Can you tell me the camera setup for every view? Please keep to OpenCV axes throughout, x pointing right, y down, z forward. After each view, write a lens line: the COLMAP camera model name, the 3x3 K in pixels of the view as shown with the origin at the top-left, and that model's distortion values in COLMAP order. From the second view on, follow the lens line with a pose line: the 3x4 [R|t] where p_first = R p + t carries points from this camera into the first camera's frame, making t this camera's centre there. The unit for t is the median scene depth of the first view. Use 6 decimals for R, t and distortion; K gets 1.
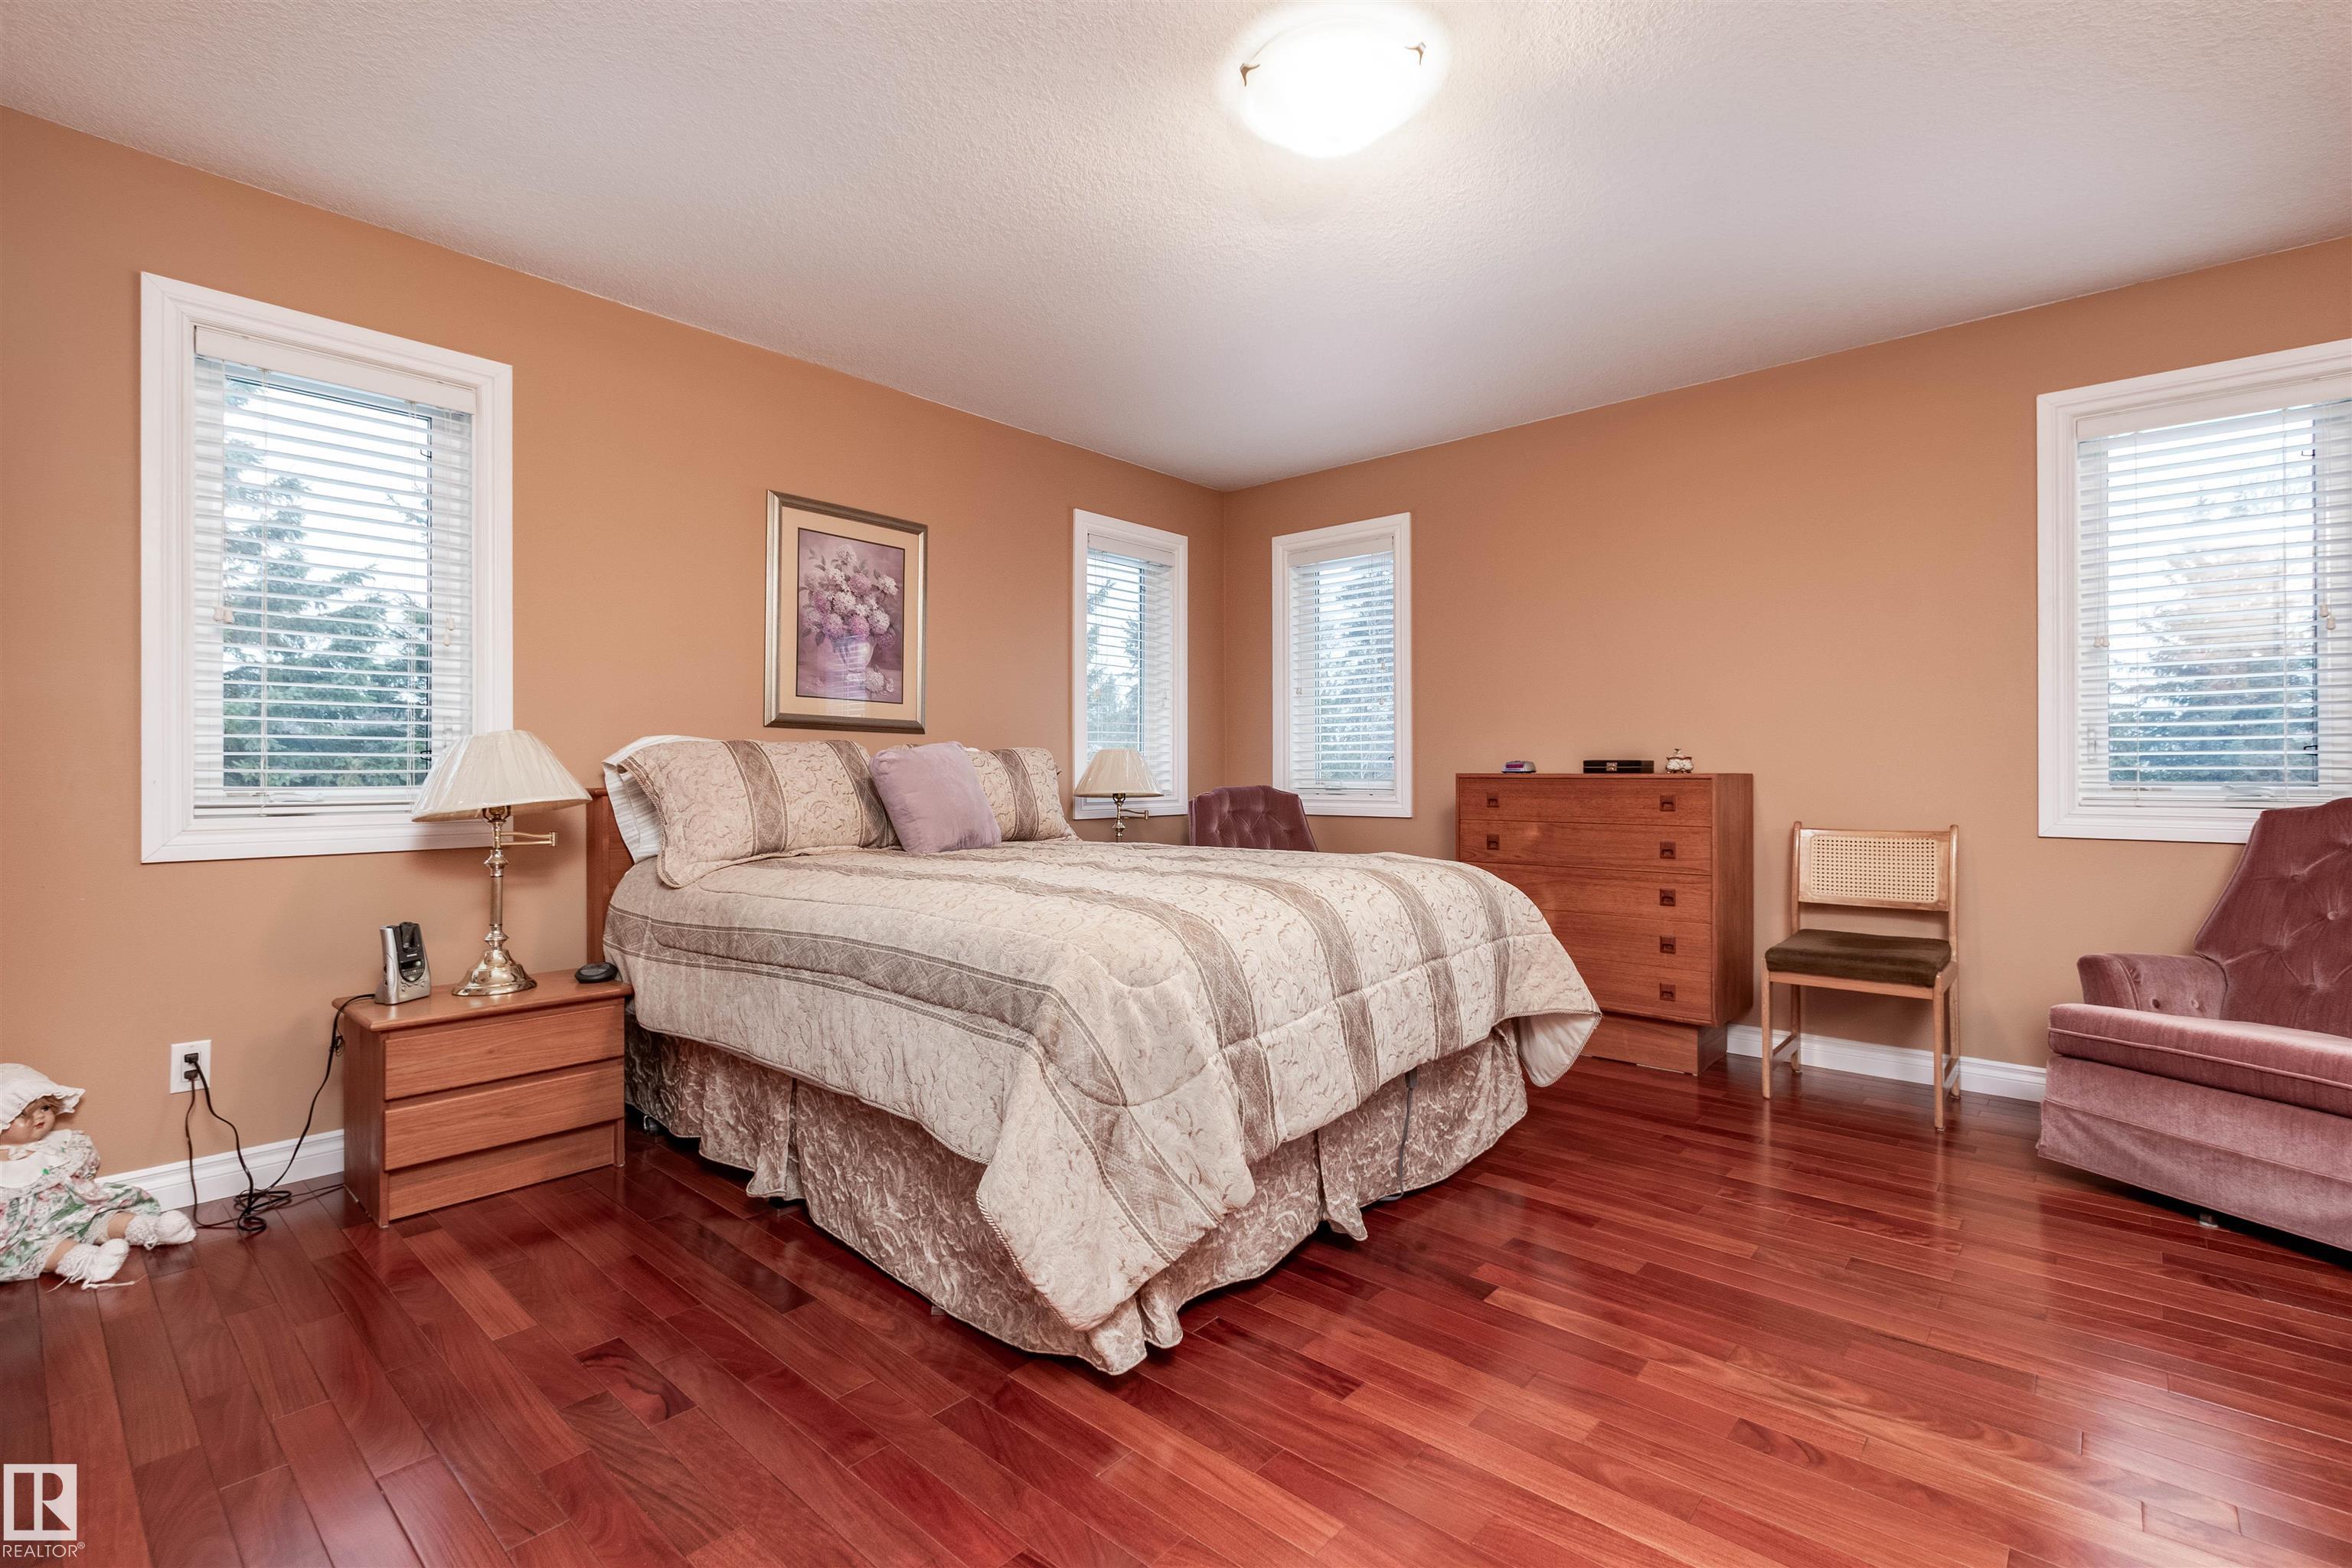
lens RADIAL K [[1044.5, 0, 1168.3], [0, 1044.5, 781.7], [0, 0, 1]] dist [0.003047, 0.000418]
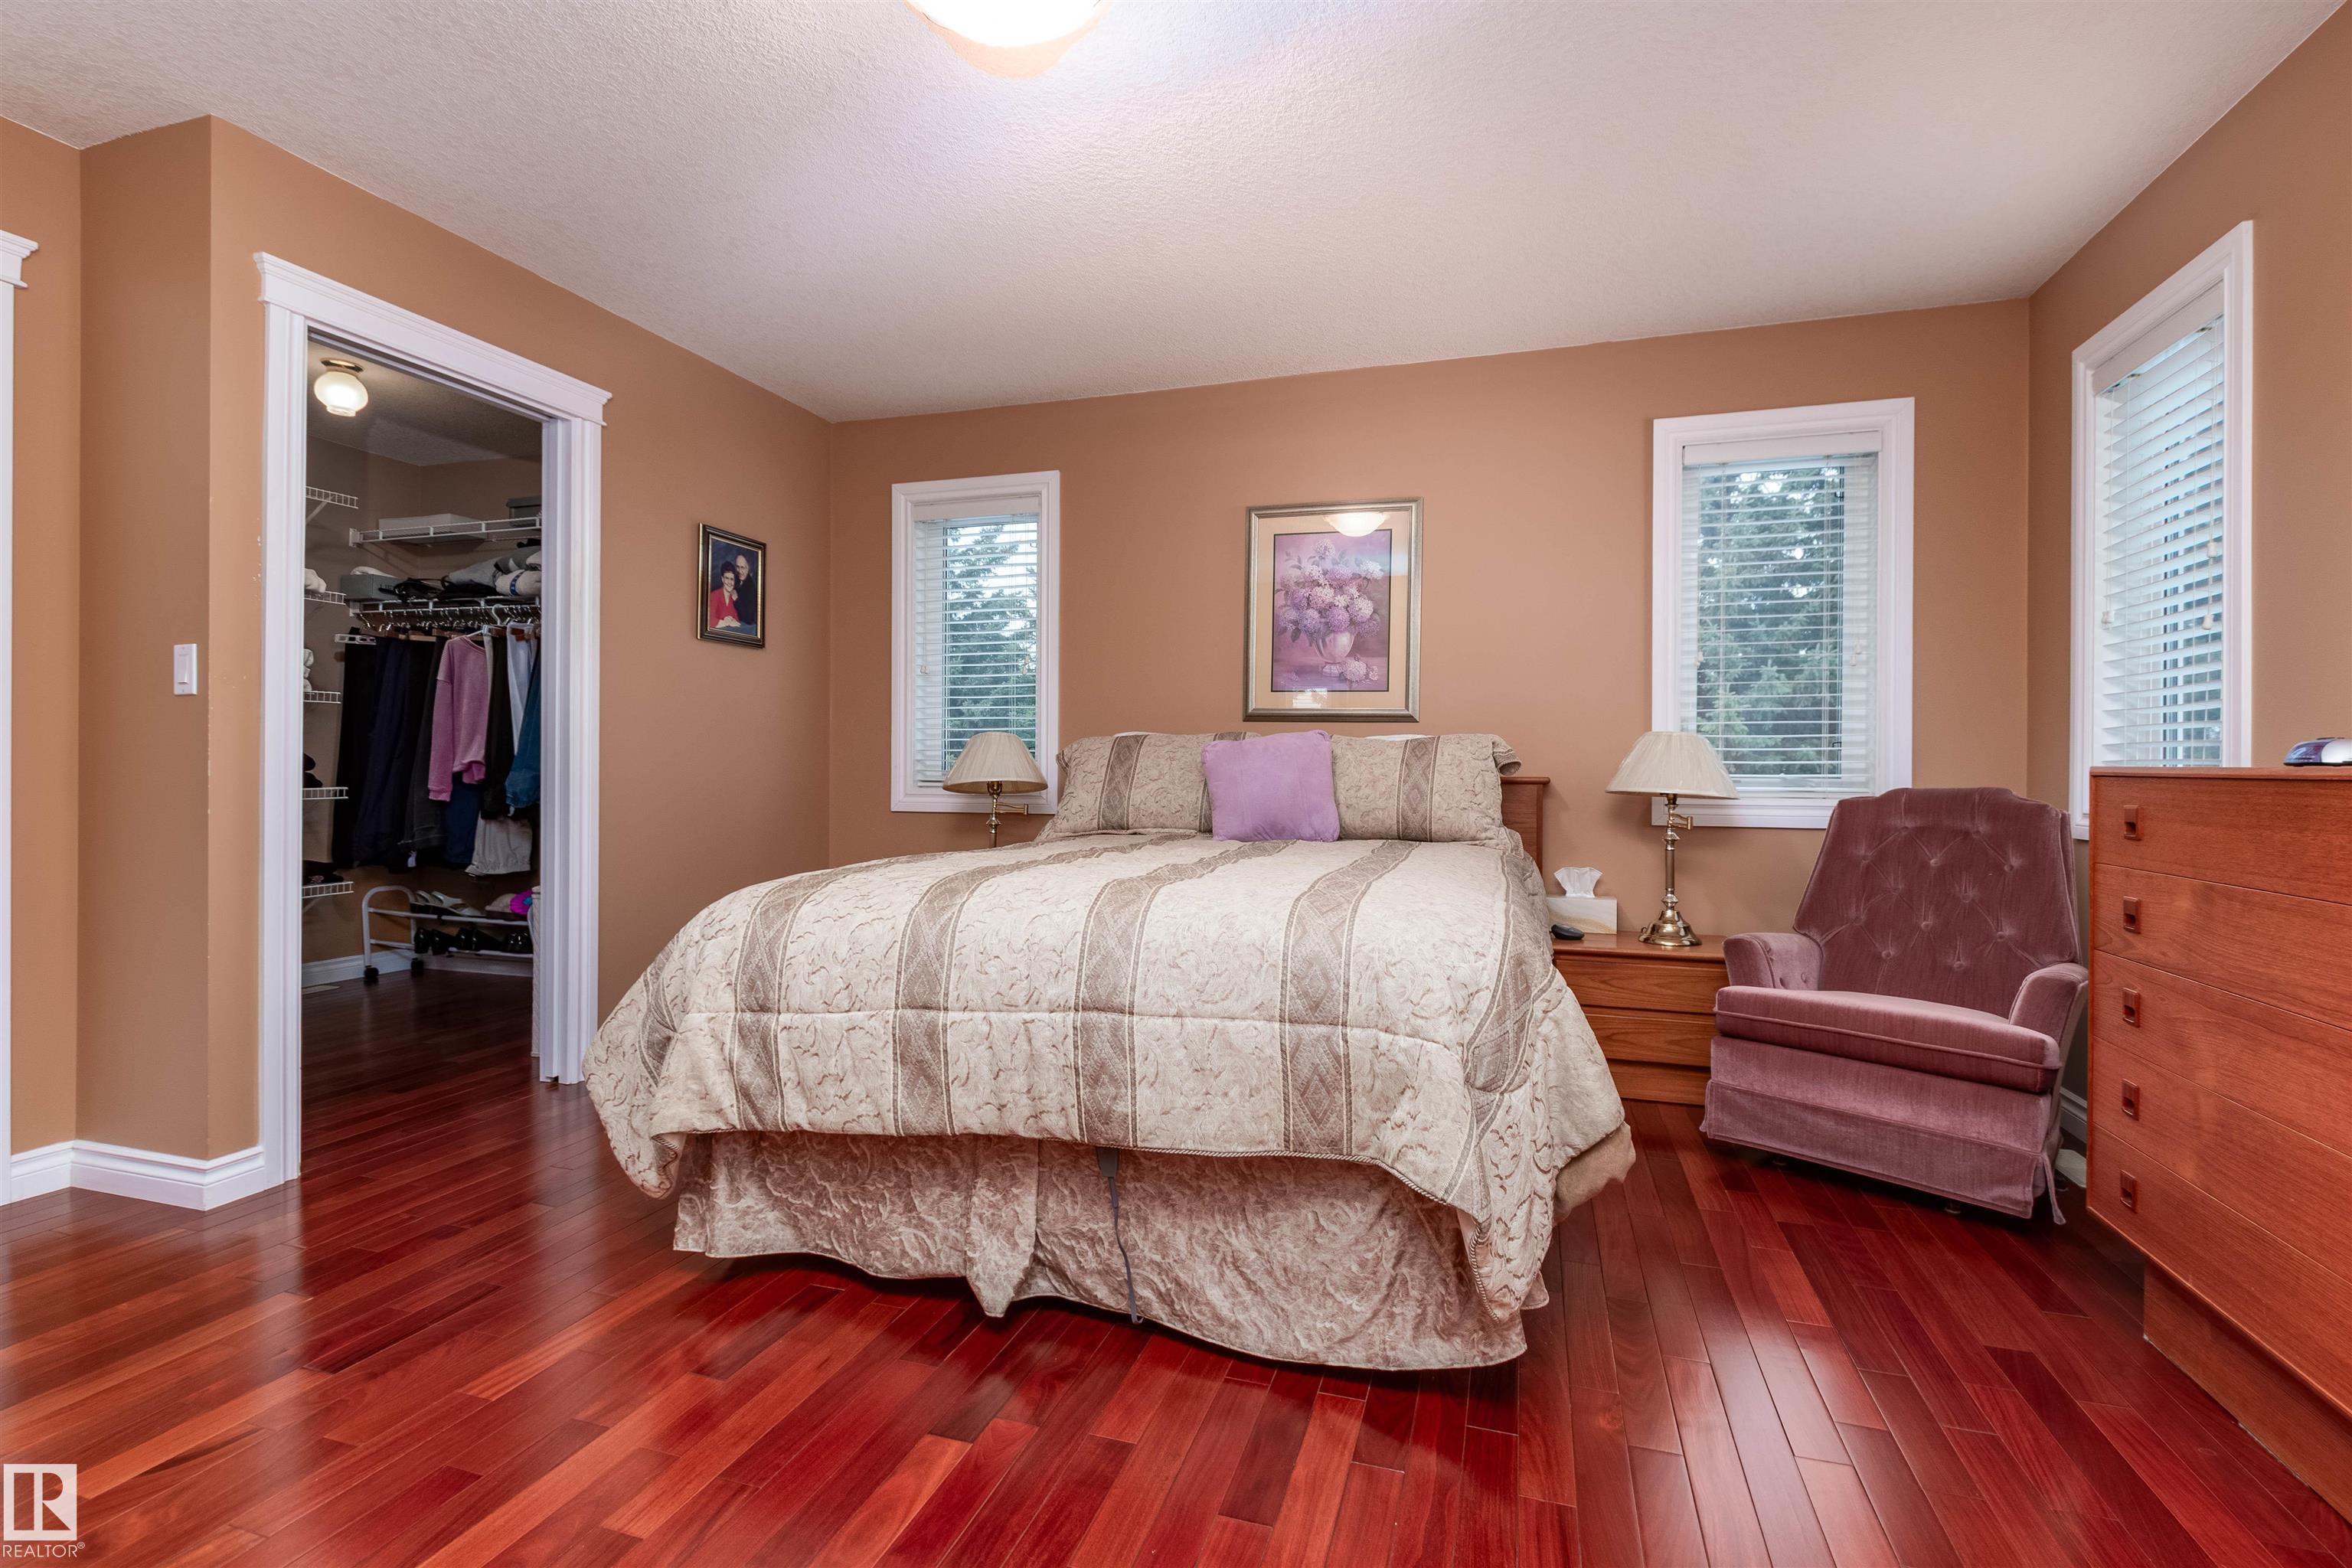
lens RADIAL K [[1044.5, 0, 1168.3], [0, 1044.5, 781.7], [0, 0, 1]] dist [0.003047, 0.000418]
pose [[0.425491, 0.017659, -0.904790, 0.564384], [-0.014557, 0.999814, 0.012668, -0.001162], [0.904845, 0.007781, 0.425669, 0.438560]]
